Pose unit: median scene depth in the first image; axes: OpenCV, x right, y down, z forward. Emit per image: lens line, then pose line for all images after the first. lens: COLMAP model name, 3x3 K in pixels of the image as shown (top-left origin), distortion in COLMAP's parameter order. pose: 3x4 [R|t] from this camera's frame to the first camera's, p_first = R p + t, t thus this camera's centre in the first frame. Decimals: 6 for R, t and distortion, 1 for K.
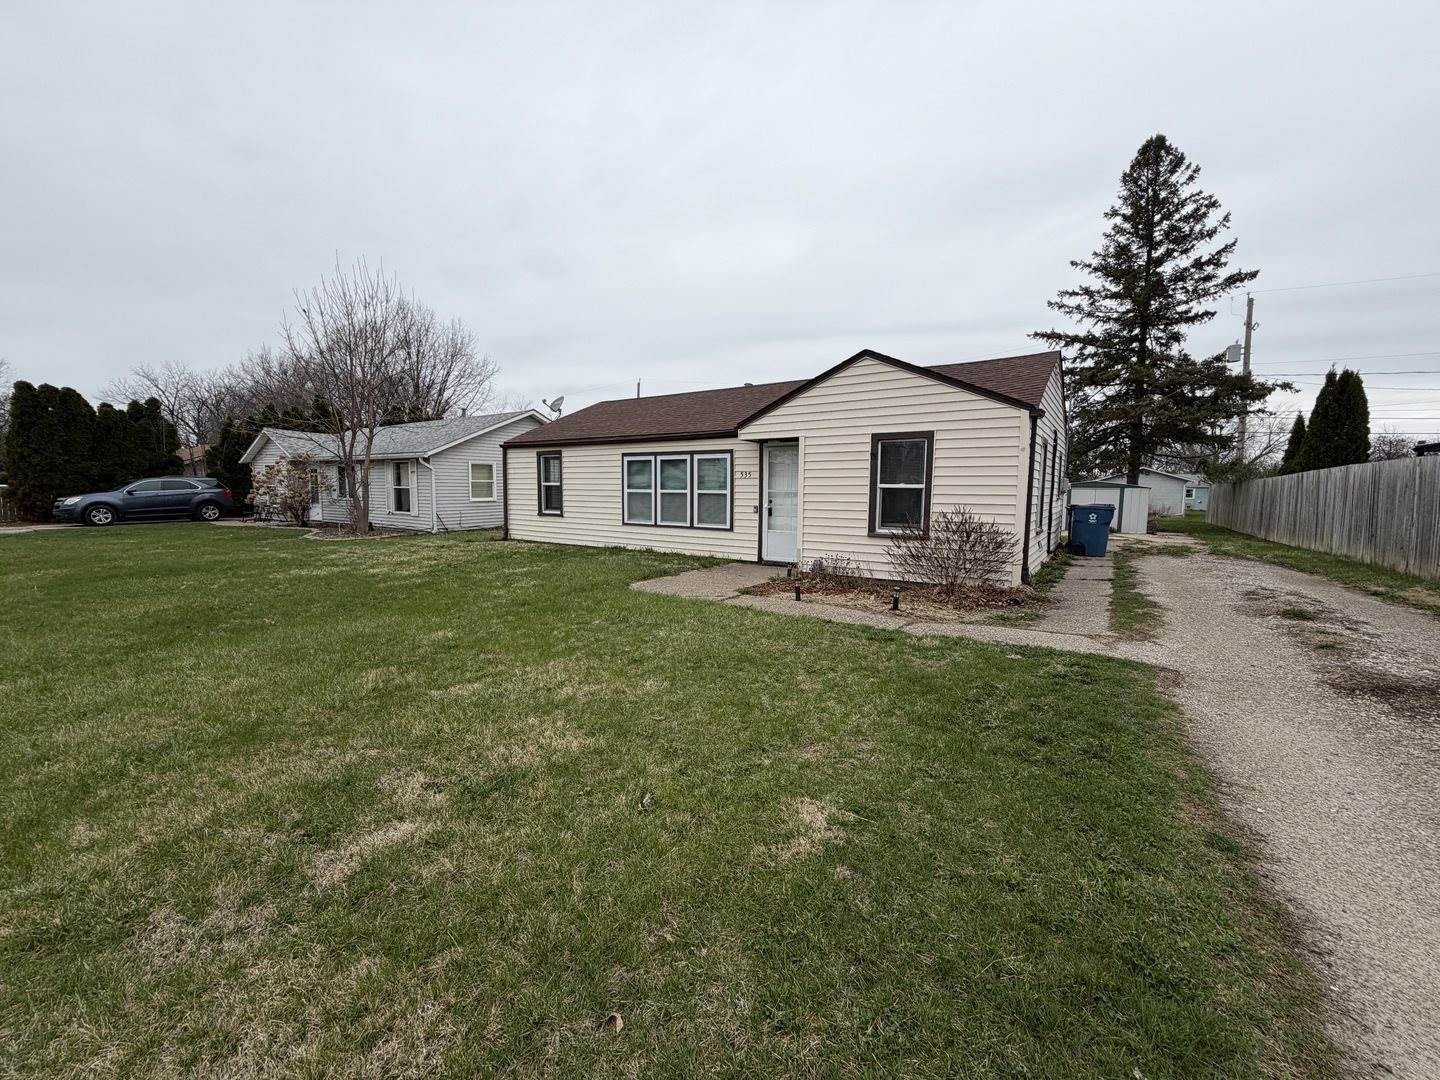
lens RADIAL K [[578.6, 0, 715.9], [0, 578.6, 538.6], [0, 0, 1]] dist [-0.001596, 0.005809]
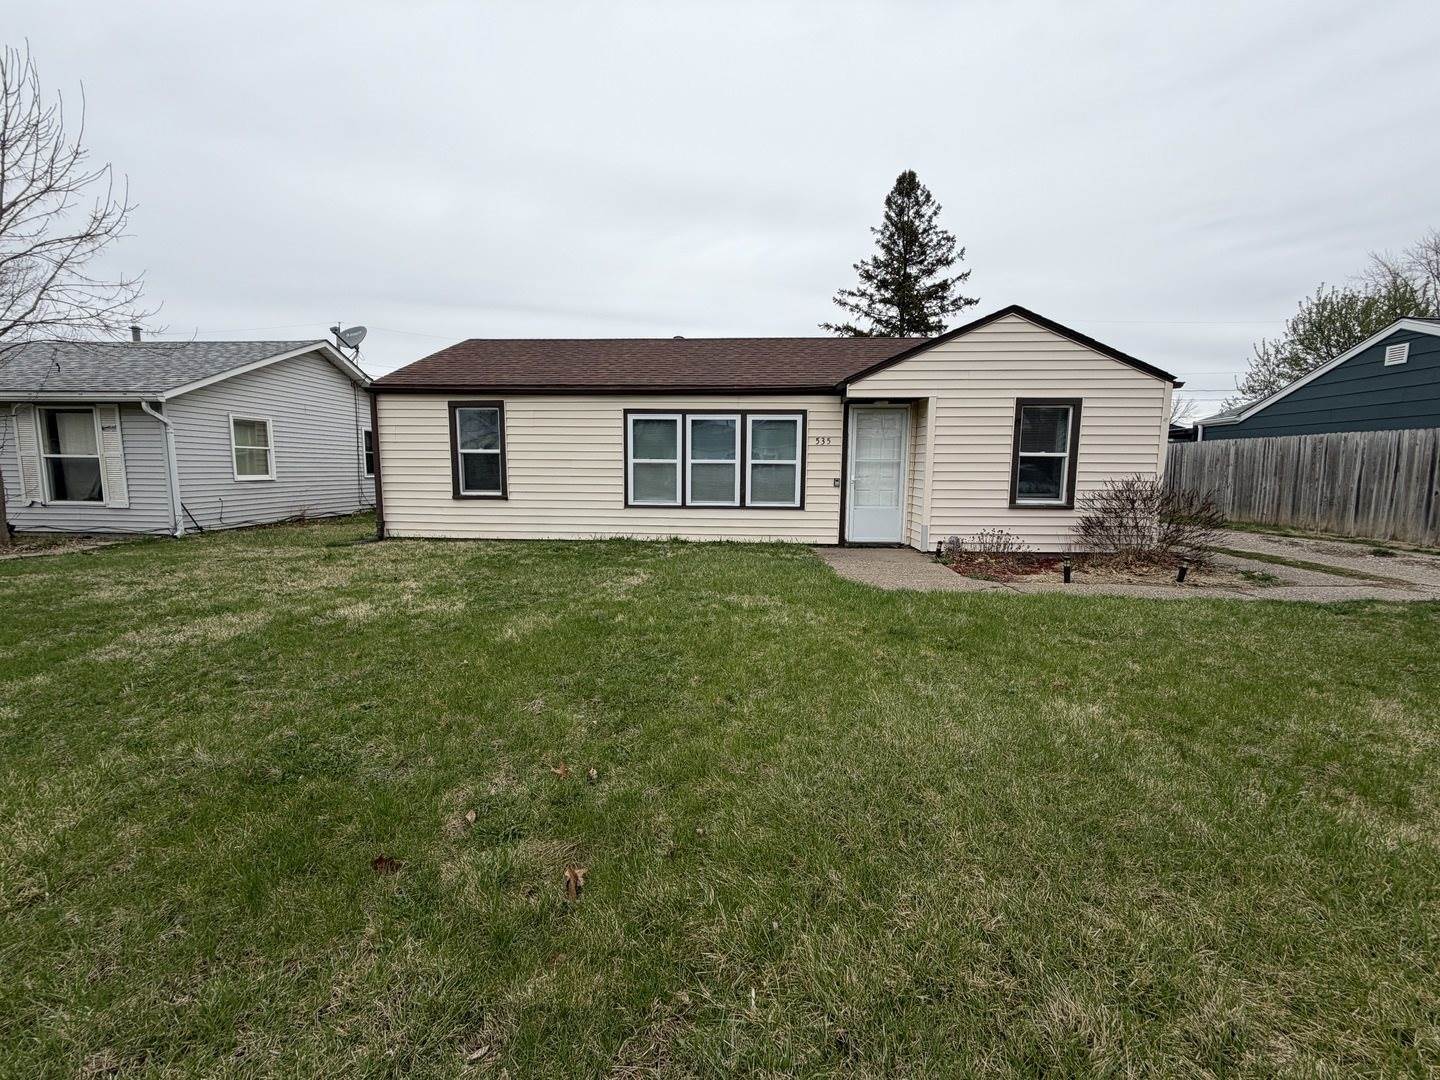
lens RADIAL K [[578.6, 0, 715.9], [0, 578.6, 538.6], [0, 0, 1]] dist [-0.001596, 0.005809]
pose [[0.852568, -0.061950, 0.518932, -0.454133], [0.044847, 0.997959, 0.045455, -0.013073], [-0.520689, -0.015480, 0.853606, 0.317614]]
